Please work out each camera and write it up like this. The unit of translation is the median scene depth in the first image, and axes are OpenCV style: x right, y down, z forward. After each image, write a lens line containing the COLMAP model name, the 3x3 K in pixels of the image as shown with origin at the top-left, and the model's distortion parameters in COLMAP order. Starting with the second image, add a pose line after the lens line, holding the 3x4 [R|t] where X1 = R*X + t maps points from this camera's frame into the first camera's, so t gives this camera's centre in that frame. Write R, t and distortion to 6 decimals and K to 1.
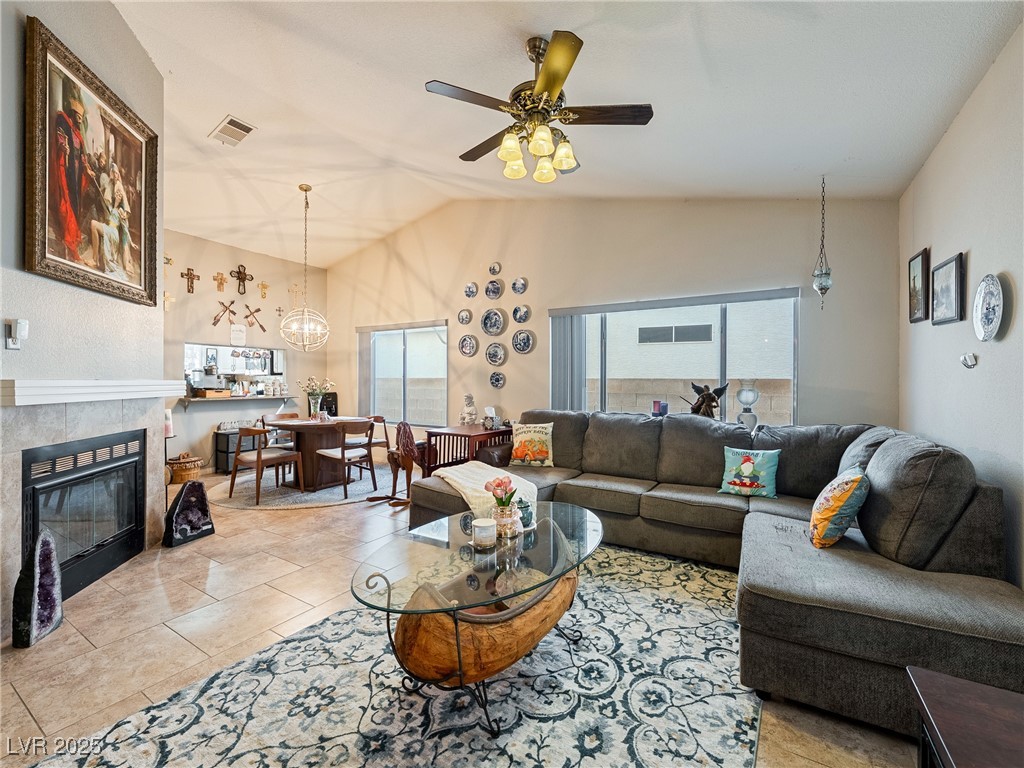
lens RADIAL K [[427.7, 0, 519.3], [0, 427.7, 381.3], [0, 0, 1]] dist [-0.001359, -0.000417]
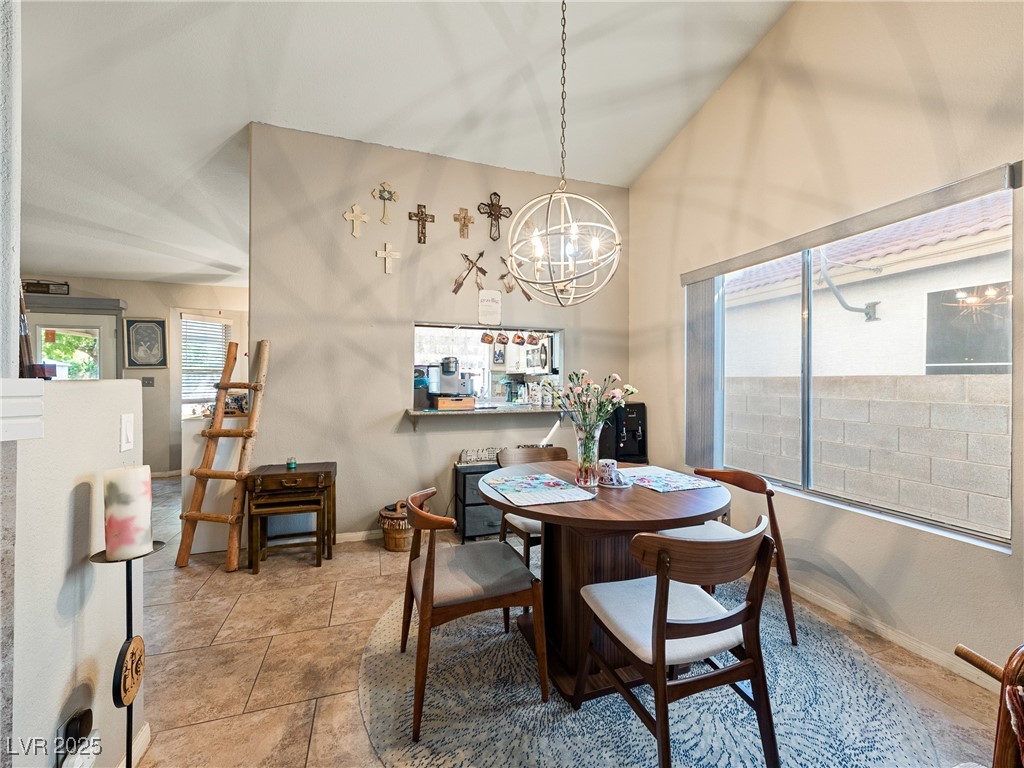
lens RADIAL K [[429.6, 0, 512.0], [0, 429.6, 384.0], [0, 0, 1]] dist [0.000663, 0.000061]
pose [[0.756967, 0.001876, -0.653451, -0.233239], [-0.000319, 0.999997, 0.002501, 0.000292], [0.653453, -0.001685, 0.756965, 0.560549]]
